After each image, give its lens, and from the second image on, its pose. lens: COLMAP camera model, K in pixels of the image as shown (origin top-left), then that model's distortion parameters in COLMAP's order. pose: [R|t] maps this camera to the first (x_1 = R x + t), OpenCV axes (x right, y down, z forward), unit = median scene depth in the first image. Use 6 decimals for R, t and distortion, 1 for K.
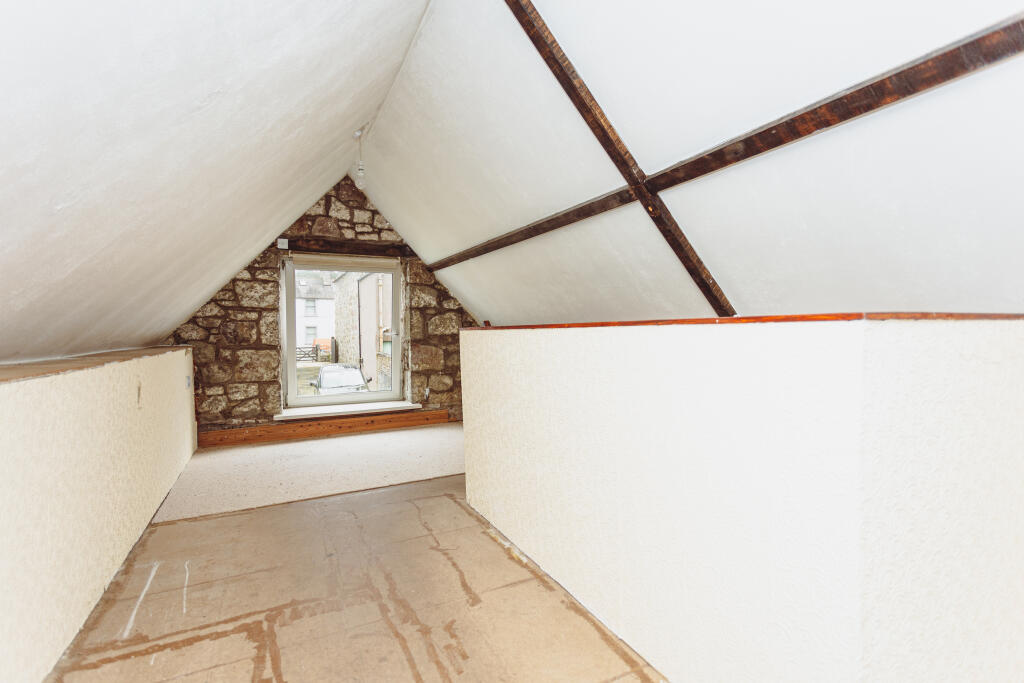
lens RADIAL K [[484.0, 0, 512.0], [0, 484.0, 341.5], [0, 0, 1]] dist [-0.000897, -0.000922]
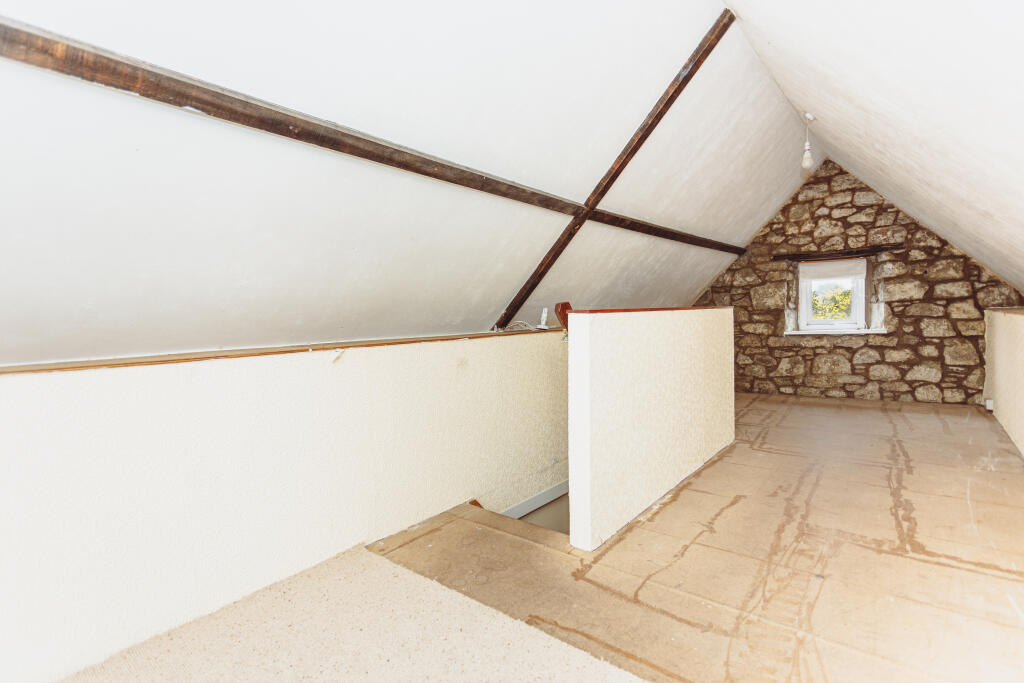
lens RADIAL K [[484.0, 0, 512.0], [0, 484.0, 341.5], [0, 0, 1]] dist [-0.000897, -0.000922]
pose [[-0.414544, -0.016476, 0.909880, -1.046613], [0.062837, 0.996931, 0.046681, -0.033953], [-0.907857, 0.076526, -0.412236, 2.071881]]
